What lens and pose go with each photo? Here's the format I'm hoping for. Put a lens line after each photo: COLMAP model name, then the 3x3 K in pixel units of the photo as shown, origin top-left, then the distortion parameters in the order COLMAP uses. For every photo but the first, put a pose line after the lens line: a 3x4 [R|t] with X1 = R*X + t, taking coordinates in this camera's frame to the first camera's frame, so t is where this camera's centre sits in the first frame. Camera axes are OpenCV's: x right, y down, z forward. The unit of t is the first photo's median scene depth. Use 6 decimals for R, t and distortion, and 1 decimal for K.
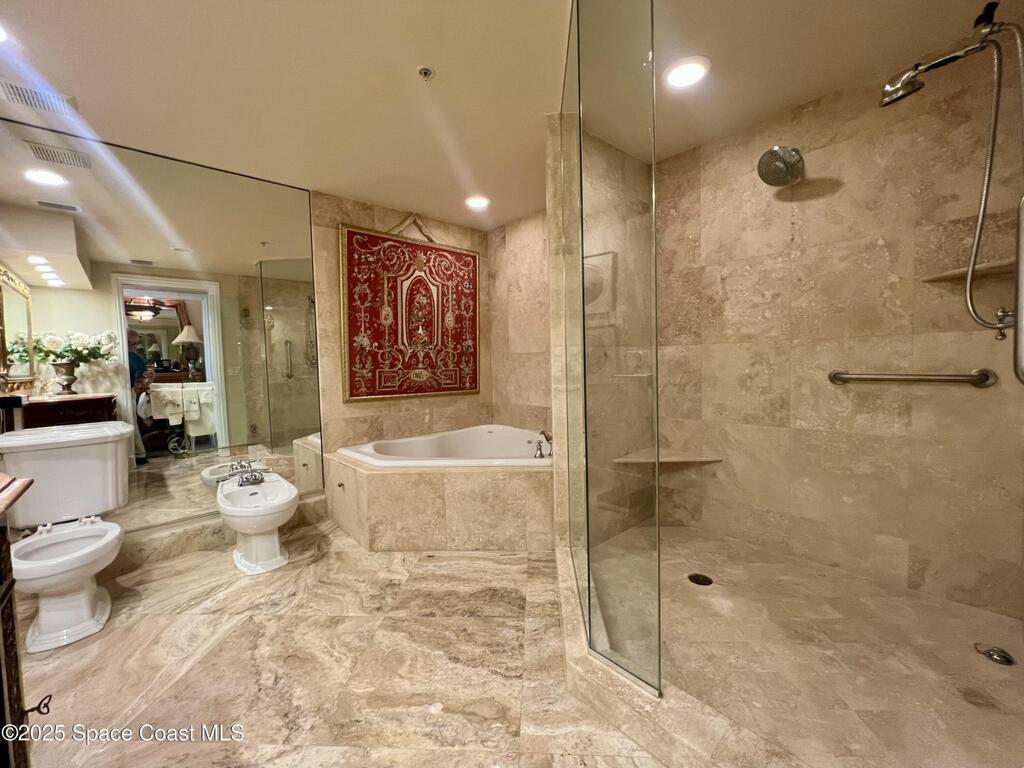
lens RADIAL K [[416.0, 0, 507.3], [0, 416.0, 381.9], [0, 0, 1]] dist [-0.000987, 0.000574]
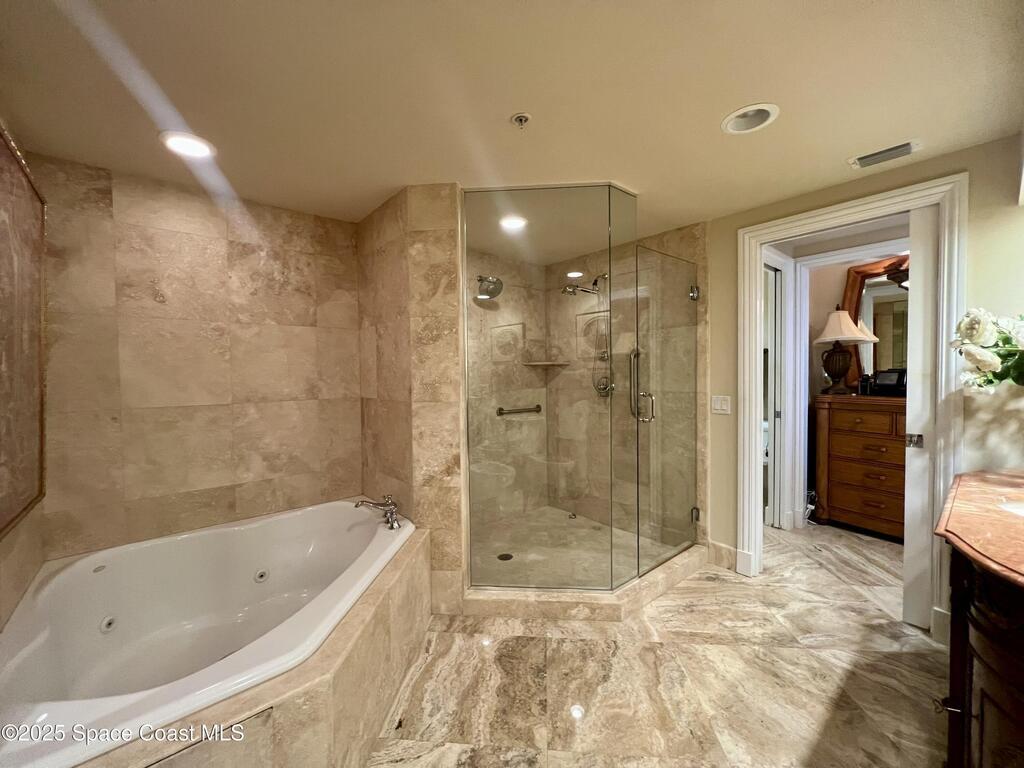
lens RADIAL K [[411.6, 0, 511.1], [0, 411.6, 382.2], [0, 0, 1]] dist [-0.000430, -0.000413]
pose [[0.016990, 0.002131, 0.999853, -0.817611], [0.060347, 0.998173, -0.003153, -0.110411], [-0.998033, 0.060391, 0.016830, 0.758862]]
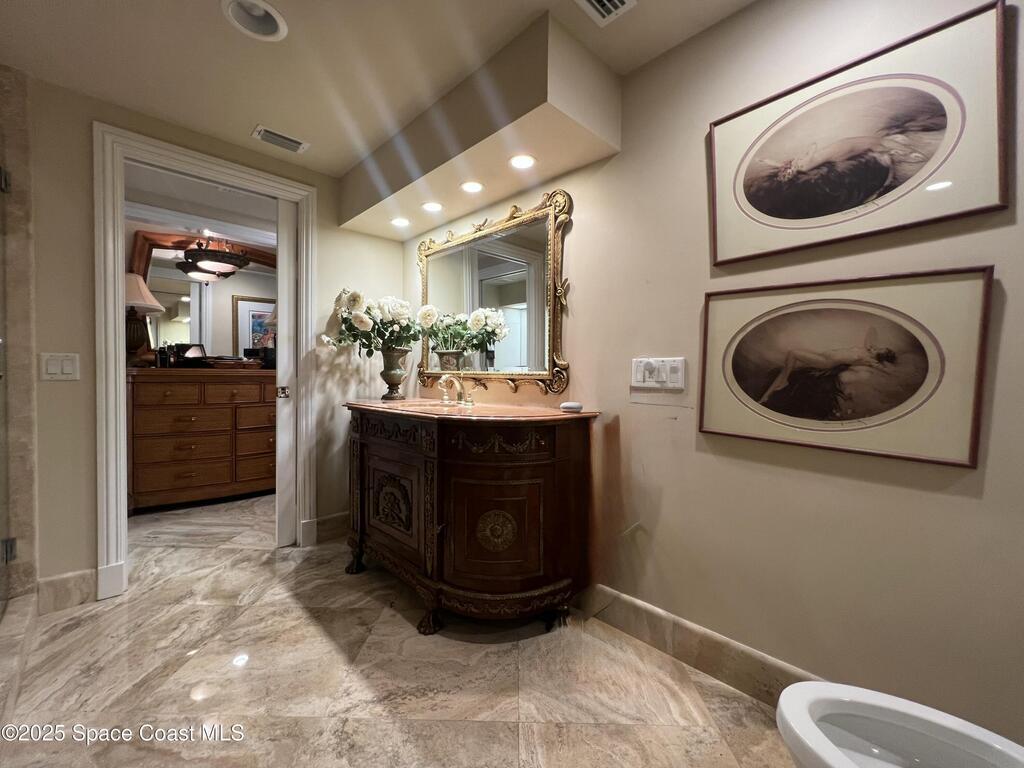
lens RADIAL K [[420.5, 0, 509.2], [0, 420.5, 382.5], [0, 0, 1]] dist [-0.001285, -0.000052]
pose [[-0.998432, 0.020194, -0.052207, -0.457722], [0.016640, 0.997571, 0.067638, -0.026402], [0.053446, 0.066663, -0.996343, 1.019407]]
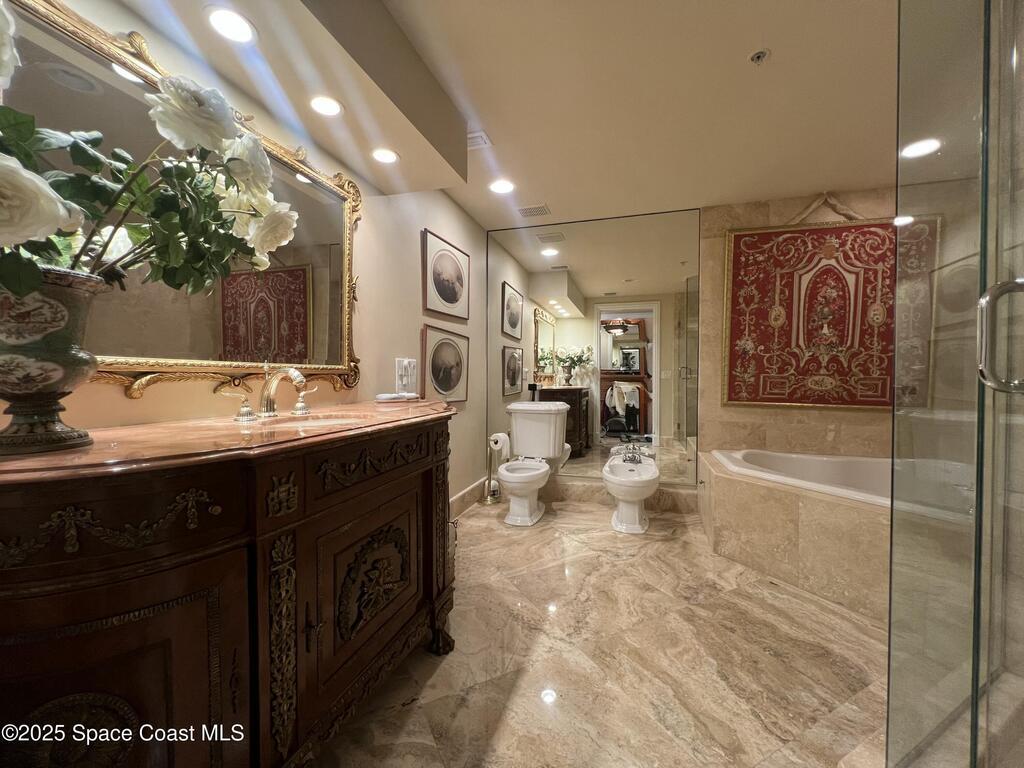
lens RADIAL K [[410.1, 0, 513.4], [0, 410.1, 381.8], [0, 0, 1]] dist [0.000223, 0.000271]
pose [[0.520952, 0.041948, -0.852555, 0.247743], [-0.059488, 0.998147, 0.012761, 0.011610], [0.851511, 0.044069, 0.522482, 0.050793]]
